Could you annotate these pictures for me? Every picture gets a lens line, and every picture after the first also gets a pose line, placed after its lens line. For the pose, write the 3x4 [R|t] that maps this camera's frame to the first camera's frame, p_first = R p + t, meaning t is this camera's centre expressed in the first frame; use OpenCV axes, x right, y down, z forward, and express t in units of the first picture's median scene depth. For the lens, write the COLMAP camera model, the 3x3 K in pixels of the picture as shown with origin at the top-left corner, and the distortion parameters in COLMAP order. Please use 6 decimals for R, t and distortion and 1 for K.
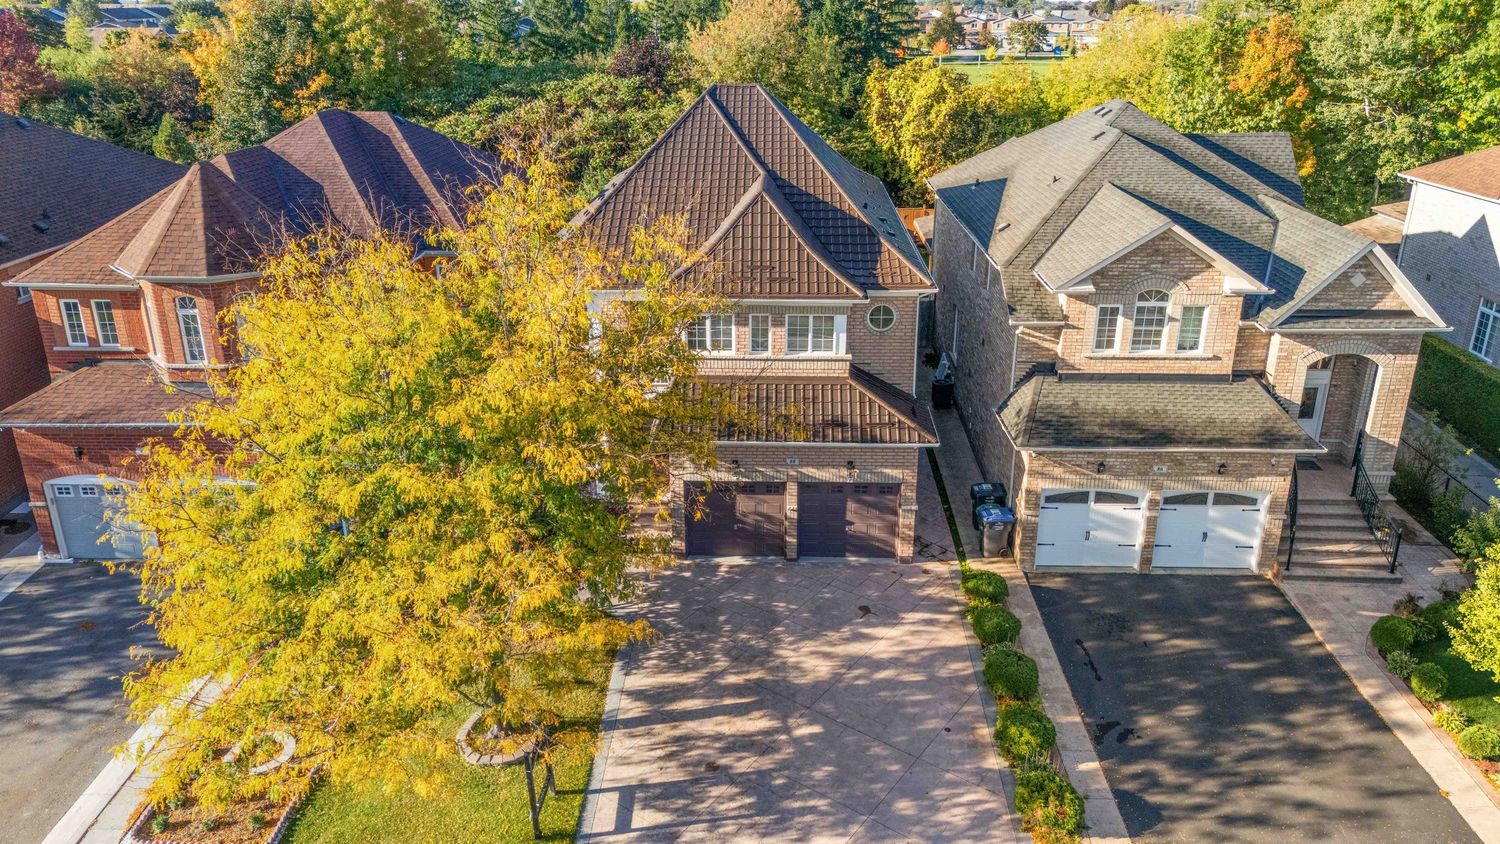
lens RADIAL K [[1104.7, 0, 750.0], [0, 1104.7, 422.0], [0, 0, 1]] dist [0.061312, -0.069164]
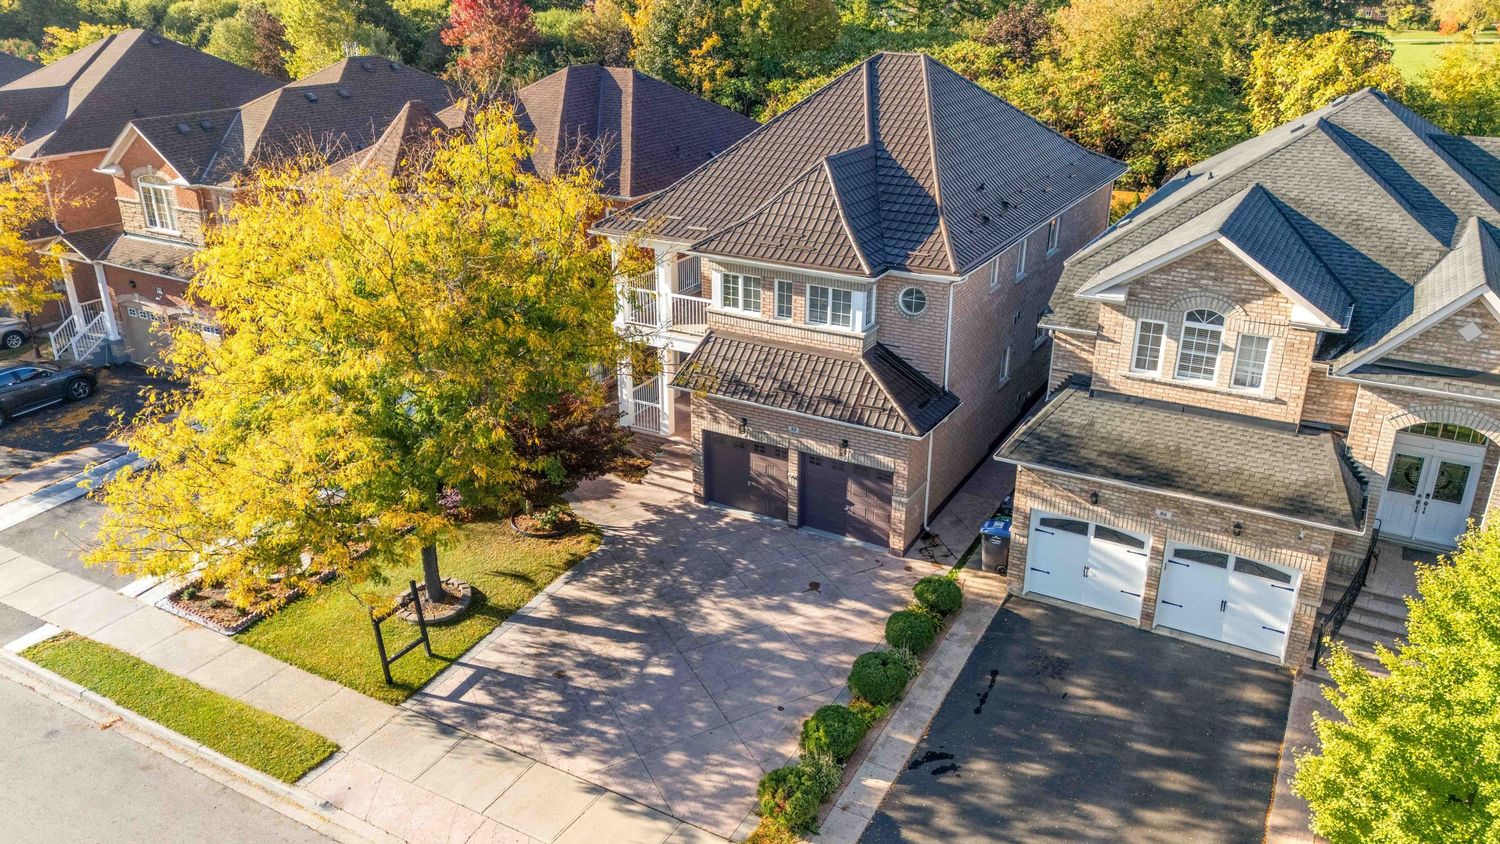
lens RADIAL K [[1104.7, 0, 750.0], [0, 1104.7, 422.0], [0, 0, 1]] dist [0.061312, -0.069164]
pose [[0.880076, 0.180587, -0.439152, 0.443028], [-0.168680, 0.983434, 0.066365, -0.031165], [0.443862, 0.015670, 0.895958, 0.074895]]
